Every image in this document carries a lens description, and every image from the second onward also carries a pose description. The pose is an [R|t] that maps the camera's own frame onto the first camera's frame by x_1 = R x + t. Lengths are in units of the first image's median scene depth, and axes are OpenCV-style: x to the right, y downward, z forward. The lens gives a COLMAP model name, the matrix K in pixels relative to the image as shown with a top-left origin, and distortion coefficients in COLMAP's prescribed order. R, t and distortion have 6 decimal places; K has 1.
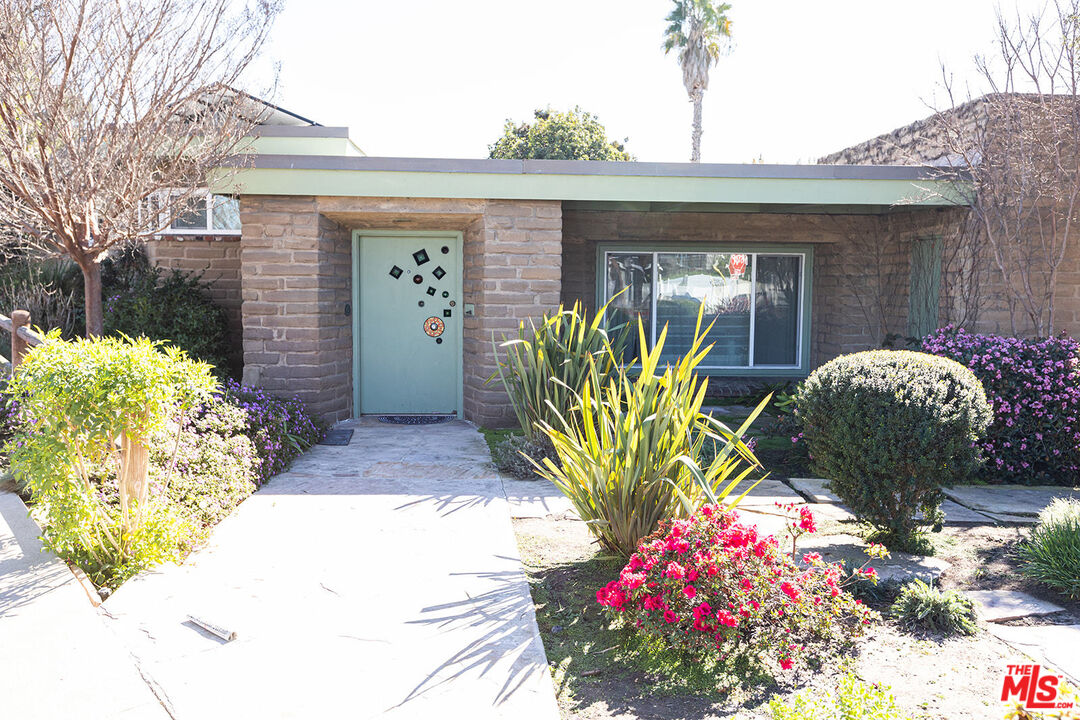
lens RADIAL K [[865.4, 0, 540.0], [0, 865.4, 360.0], [0, 0, 1]] dist [-0.004707, 0.003430]
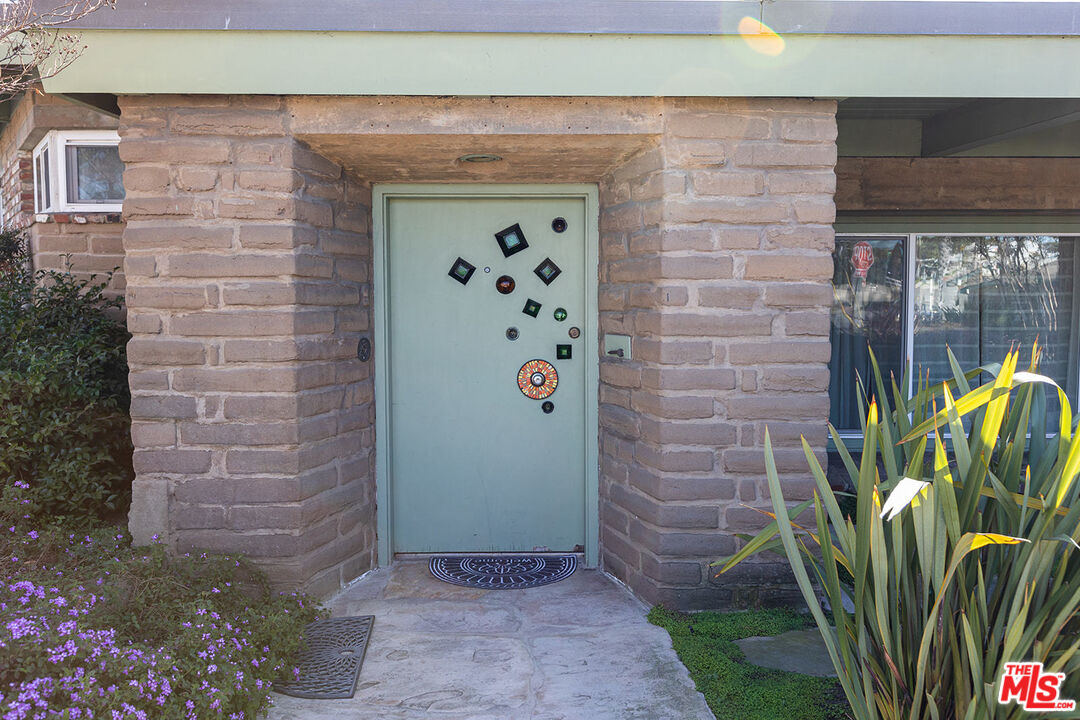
lens RADIAL K [[865.4, 0, 540.0], [0, 865.4, 360.0], [0, 0, 1]] dist [-0.004707, 0.003430]
pose [[0.998530, -0.006844, -0.053776, -0.102782], [0.006157, 0.999897, -0.012927, -0.047113], [0.053859, 0.012577, 0.998469, 0.547562]]
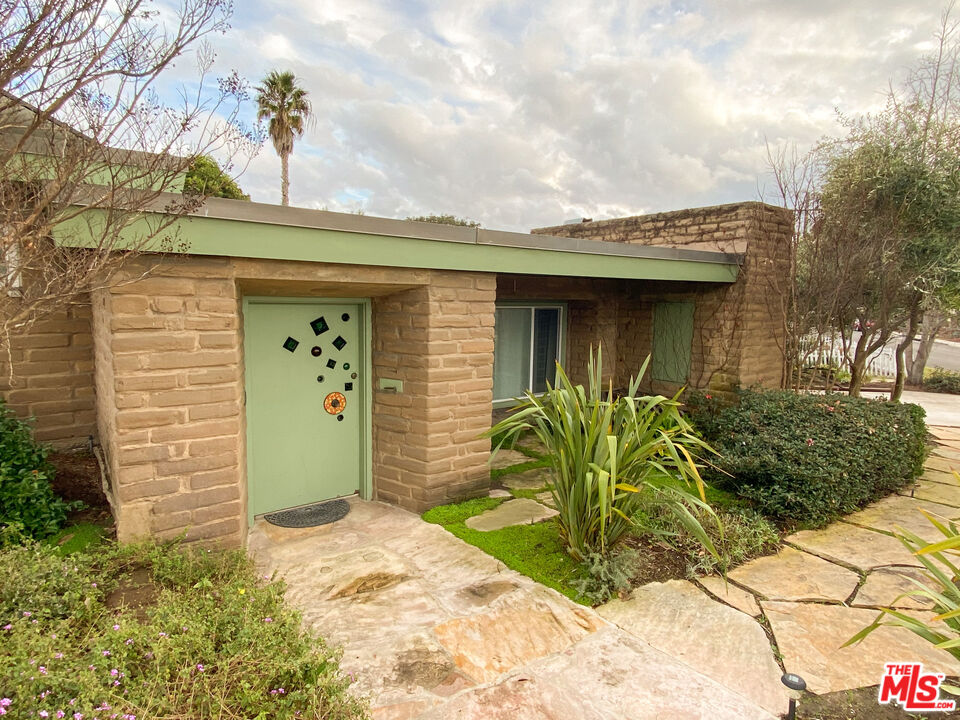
lens RADIAL K [[556.9, 0, 480.0], [0, 556.9, 360.0], [0, 0, 1]] dist [0.047253, -0.000318]
pose [[0.839453, -0.055696, 0.540571, -0.334147], [0.034228, 0.998178, 0.049692, -0.116015], [-0.542354, -0.023211, 0.839830, 0.473771]]
